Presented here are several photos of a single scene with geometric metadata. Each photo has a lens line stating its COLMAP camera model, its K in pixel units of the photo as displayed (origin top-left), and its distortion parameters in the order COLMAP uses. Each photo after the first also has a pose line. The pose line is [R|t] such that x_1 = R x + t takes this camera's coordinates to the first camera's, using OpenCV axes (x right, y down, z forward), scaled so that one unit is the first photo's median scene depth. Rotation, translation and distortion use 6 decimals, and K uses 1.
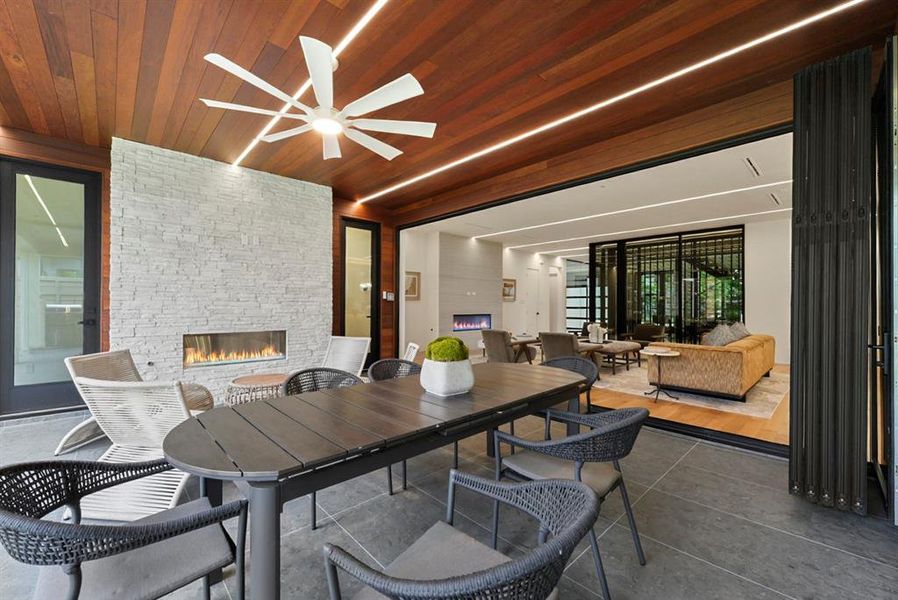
lens RADIAL K [[362.3, 0, 446.7], [0, 362.3, 305.6], [0, 0, 1]] dist [-0.000751, 0.000010]
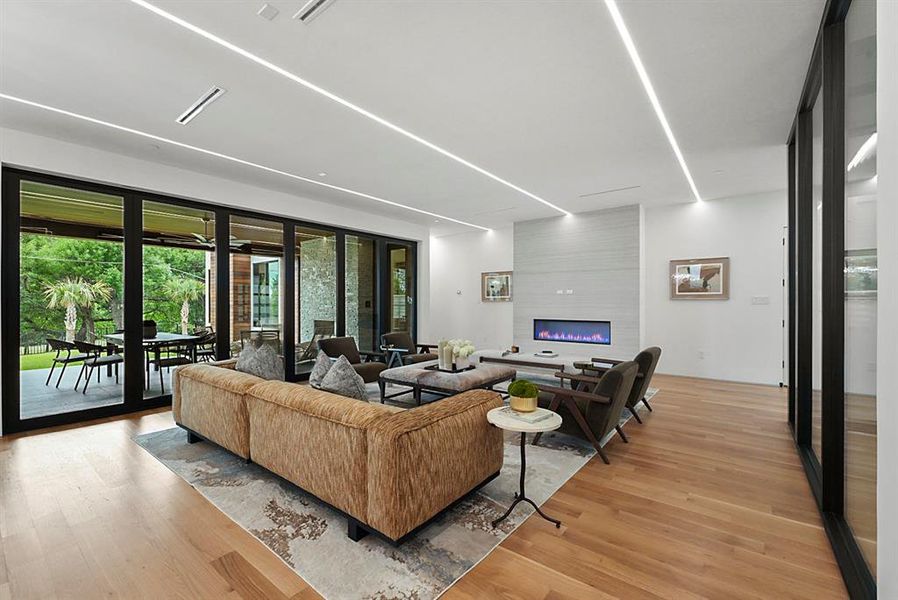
lens RADIAL K [[380.0, 0, 447.5], [0, 380.0, 303.3], [0, 0, 1]] dist [0.000378, 0.000103]
pose [[0.157877, -0.003096, -0.987454, 0.794746], [-0.000467, 0.999995, -0.003210, -0.007652], [0.987459, 0.000968, 0.157875, 0.656243]]
